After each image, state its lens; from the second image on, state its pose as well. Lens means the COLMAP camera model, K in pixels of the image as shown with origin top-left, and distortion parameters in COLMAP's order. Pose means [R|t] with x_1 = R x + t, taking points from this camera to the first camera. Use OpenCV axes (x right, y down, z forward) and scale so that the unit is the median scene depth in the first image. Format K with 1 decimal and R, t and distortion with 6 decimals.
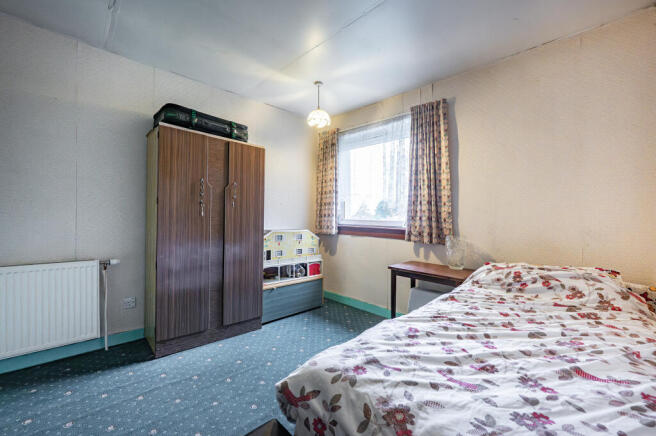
lens RADIAL K [[272.2, 0, 328.1], [0, 272.2, 204.7], [0, 0, 1]] dist [0.001756, 0.000063]
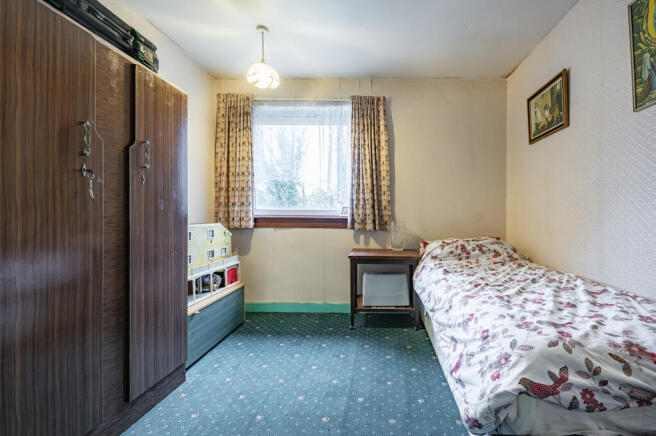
lens RADIAL K [[273.7, 0, 379.0], [0, 273.7, 202.5], [0, 0, 1]] dist [0.000065, -0.000053]
pose [[0.707022, 0.011650, 0.707096, -0.351033], [-0.022293, 0.999735, 0.005819, 0.028378], [-0.706841, -0.019877, 0.707094, 0.226580]]
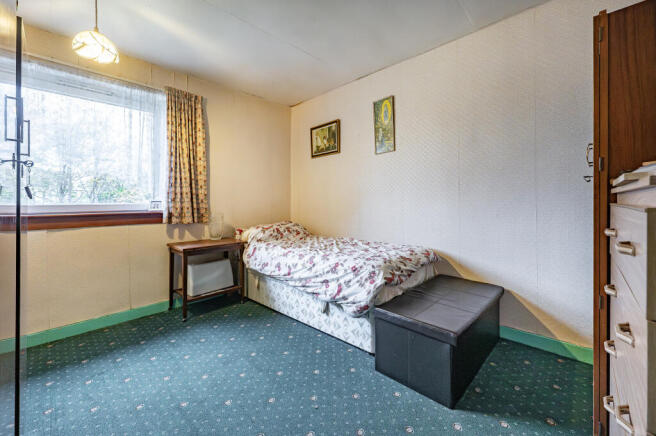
lens RADIAL K [[257.4, 0, 327.0], [0, 257.4, 187.1], [0, 0, 1]] dist [-0.000294, -0.000032]
pose [[-0.020692, 0.038442, 0.999047, -0.651681], [-0.030662, 0.998766, -0.039066, 0.022306], [-0.999316, -0.031441, -0.019488, 0.466214]]
